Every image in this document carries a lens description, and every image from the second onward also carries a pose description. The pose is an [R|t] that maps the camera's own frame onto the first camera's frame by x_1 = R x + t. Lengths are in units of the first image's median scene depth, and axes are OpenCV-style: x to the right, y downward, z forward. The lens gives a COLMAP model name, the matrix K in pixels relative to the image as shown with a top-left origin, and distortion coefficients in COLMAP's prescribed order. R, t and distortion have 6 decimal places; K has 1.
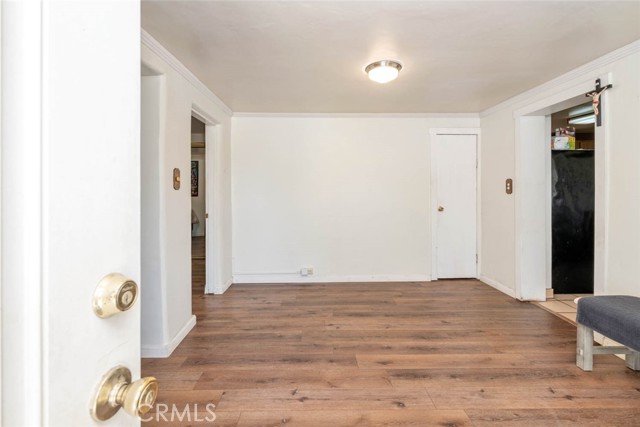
lens RADIAL K [[296.3, 0, 313.6], [0, 296.3, 185.3], [0, 0, 1]] dist [-0.006149, 0.001244]
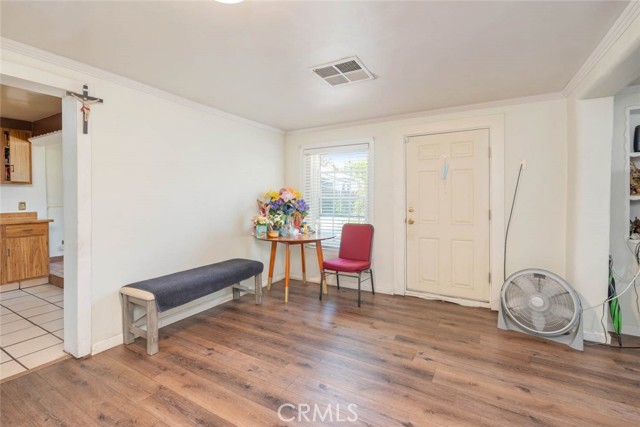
lens RADIAL K [[296.3, 0, 315.8], [0, 296.3, 199.5], [0, 0, 1]] dist [-0.006149, 0.001244]
pose [[-0.861919, -0.007202, 0.506995, -0.177186], [-0.005459, 0.999973, 0.004925, 0.007481], [-0.507016, 0.001478, -0.861935, 1.356829]]
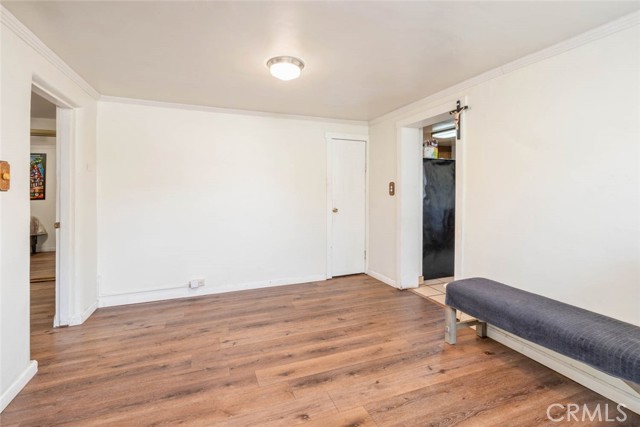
lens RADIAL K [[296.3, 0, 317.1], [0, 296.3, 187.9], [0, 0, 1]] dist [-0.006149, 0.001244]
pose [[0.934504, 0.005946, 0.355902, -0.007587], [-0.006631, 0.999978, 0.000704, 0.001350], [-0.355890, -0.003018, 0.934523, 0.065365]]
